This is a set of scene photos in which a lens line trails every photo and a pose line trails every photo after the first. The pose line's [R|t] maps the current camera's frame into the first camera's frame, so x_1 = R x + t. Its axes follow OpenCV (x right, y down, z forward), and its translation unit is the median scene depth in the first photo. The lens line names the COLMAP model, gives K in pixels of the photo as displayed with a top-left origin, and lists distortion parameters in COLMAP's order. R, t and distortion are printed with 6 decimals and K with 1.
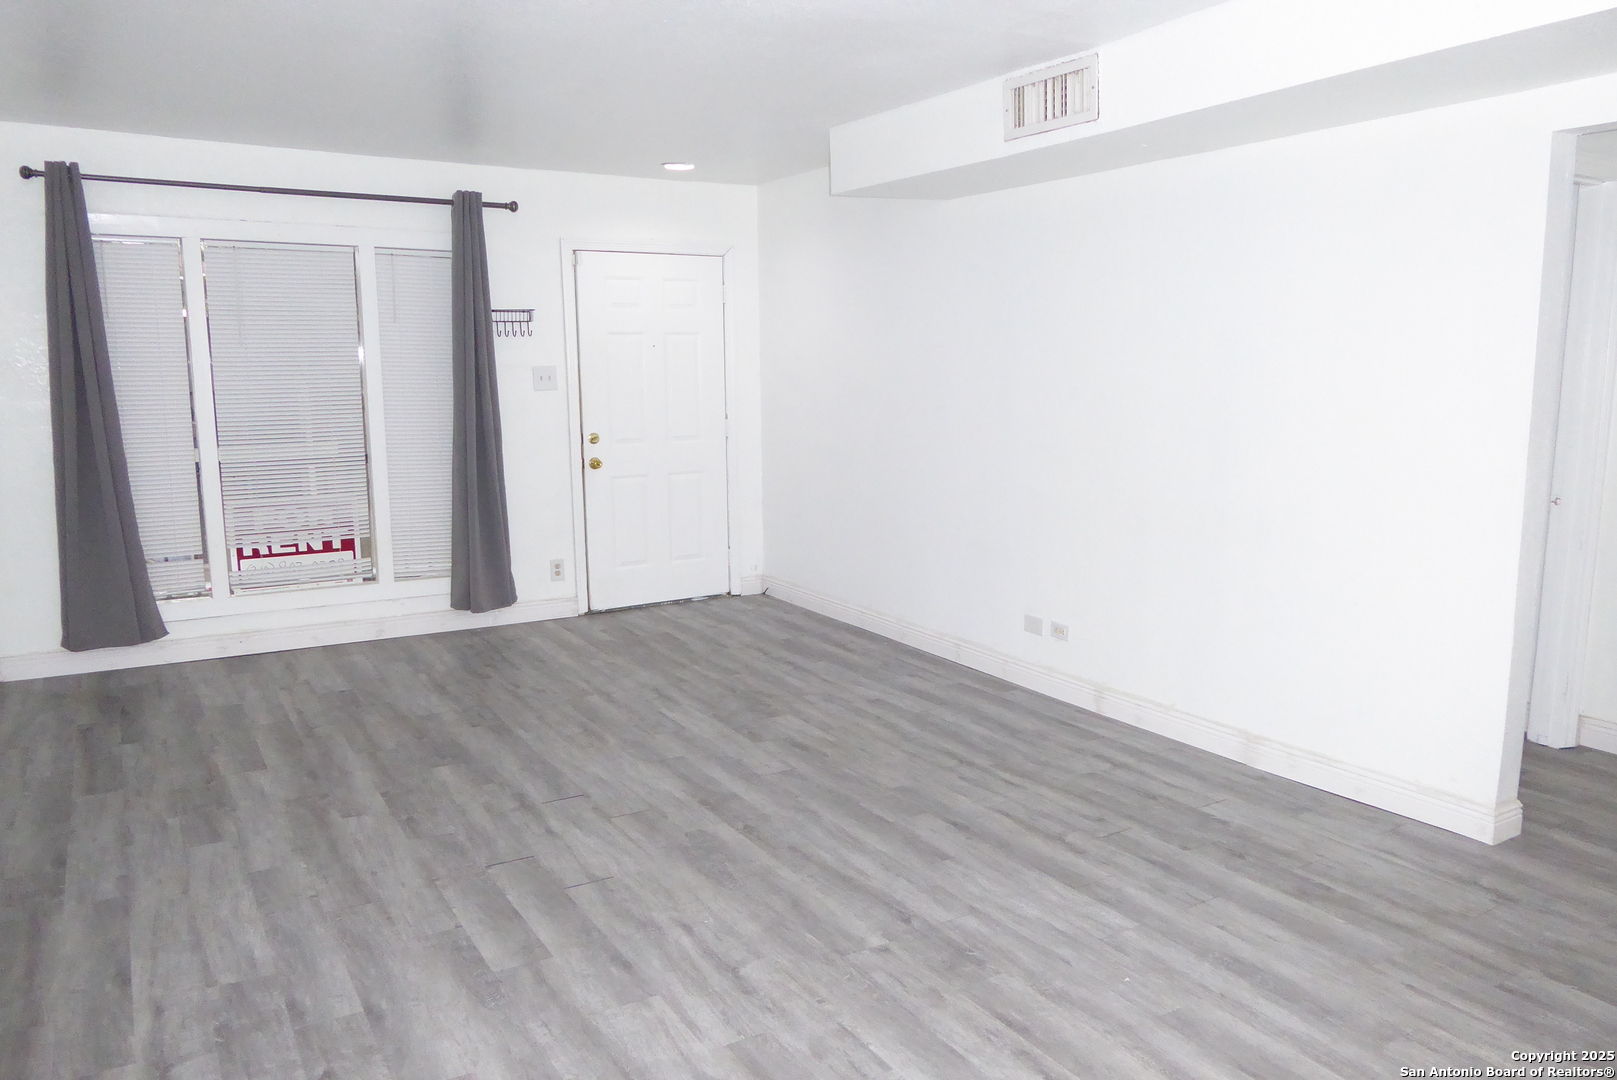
lens RADIAL K [[1174.6, 0, 815.5], [0, 1174.6, 535.6], [0, 0, 1]] dist [-0.006730, 0.001851]
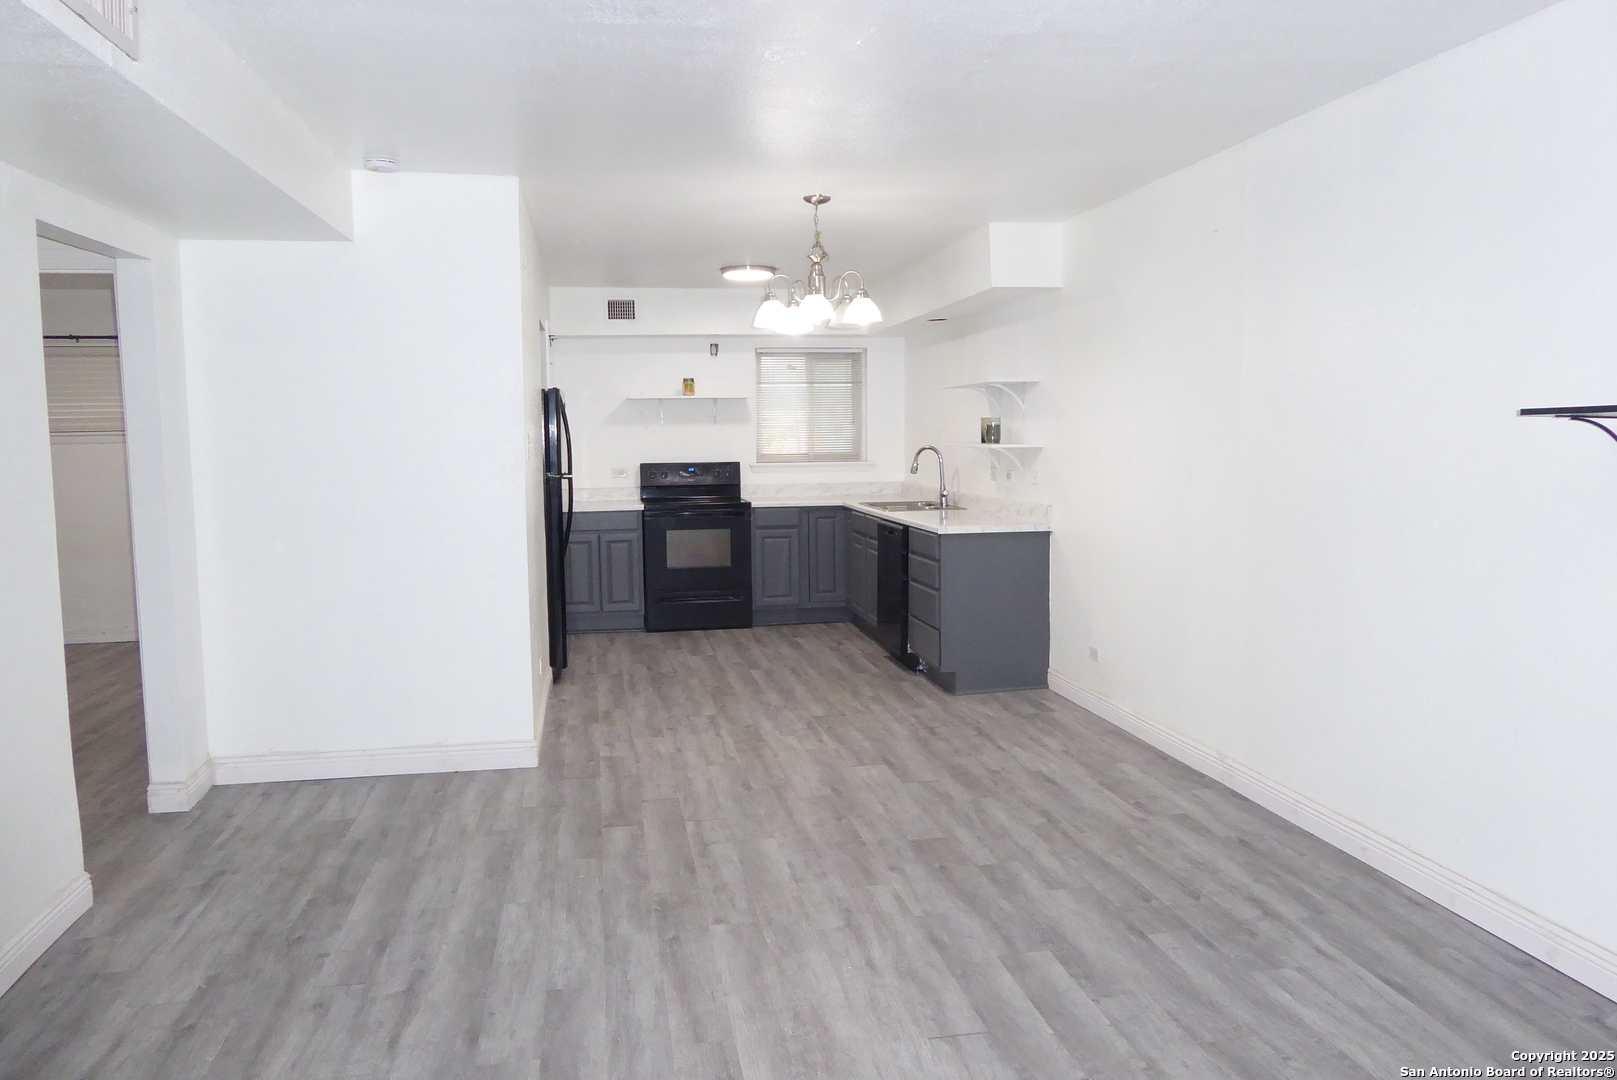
lens RADIAL K [[1174.6, 0, 819.1], [0, 1174.6, 534.9], [0, 0, 1]] dist [-0.006730, 0.001851]
pose [[-0.938240, -0.015711, 0.345627, -0.303305], [0.067611, 0.971383, 0.227692, -0.198269], [-0.339314, 0.236998, -0.910329, 1.351766]]
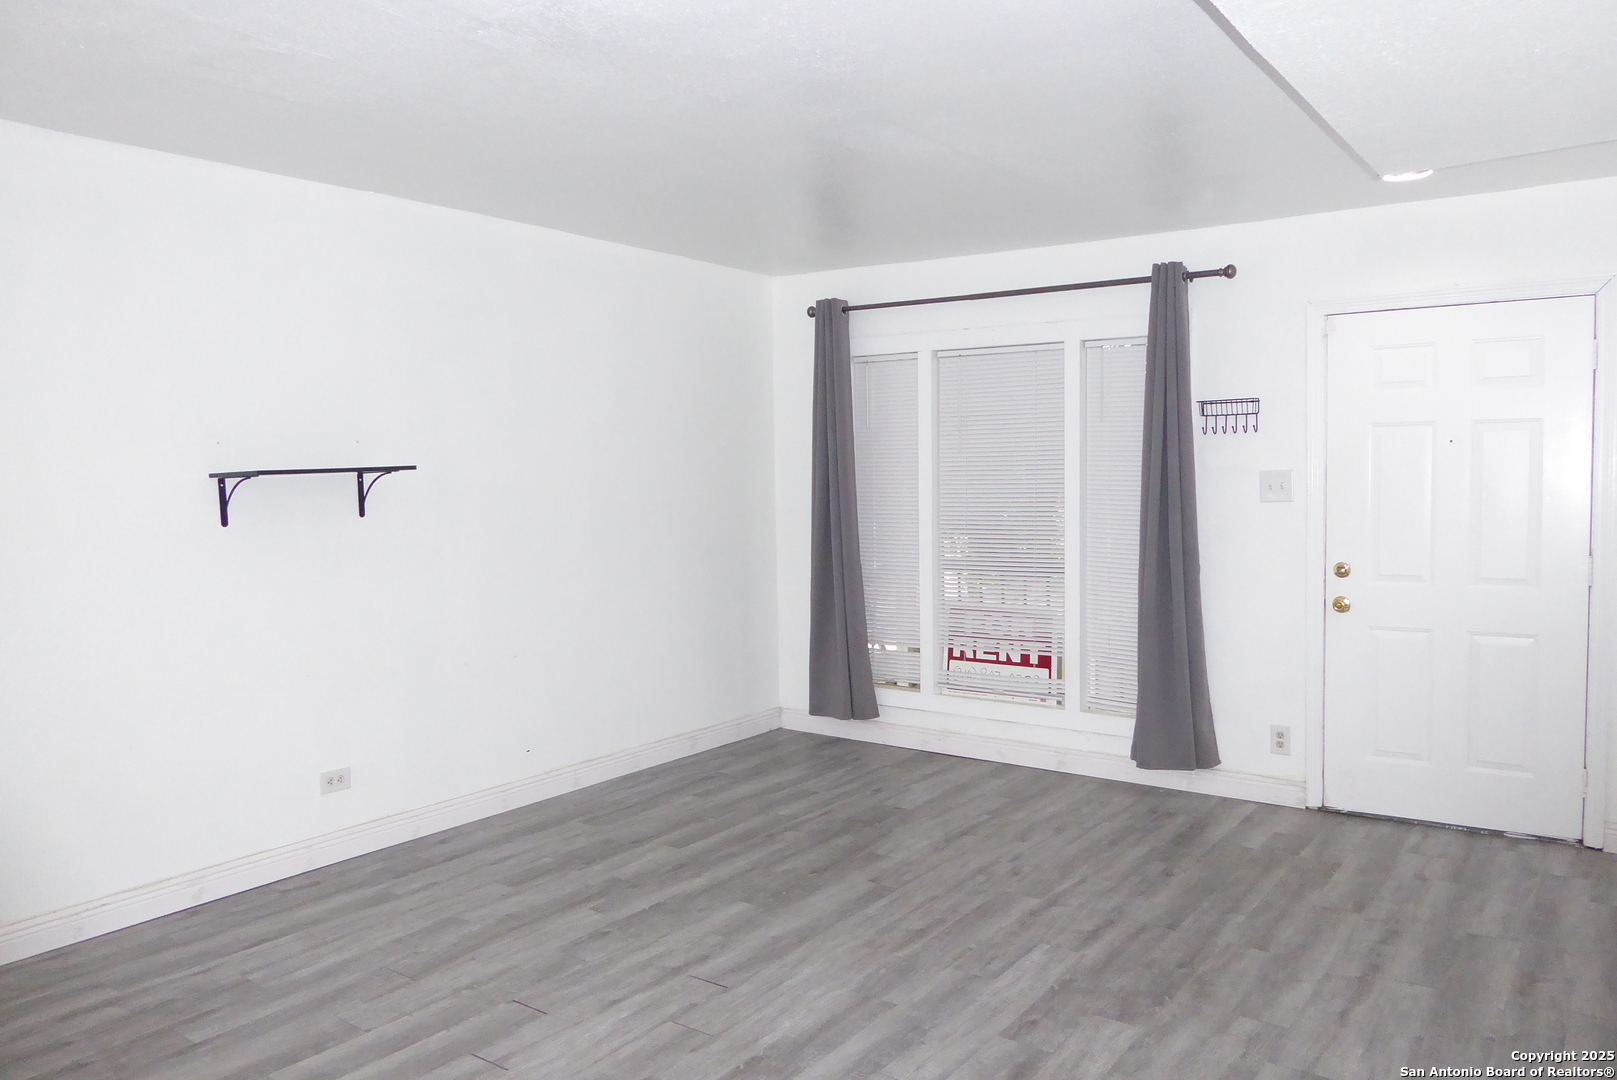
lens RADIAL K [[1174.6, 0, 815.6], [0, 1174.6, 544.6], [0, 0, 1]] dist [-0.006730, 0.001851]
pose [[0.394555, 0.058583, -0.917003, 0.540042], [-0.126919, 0.991874, 0.008757, -0.099701], [0.910065, 0.112930, 0.398784, 0.653780]]
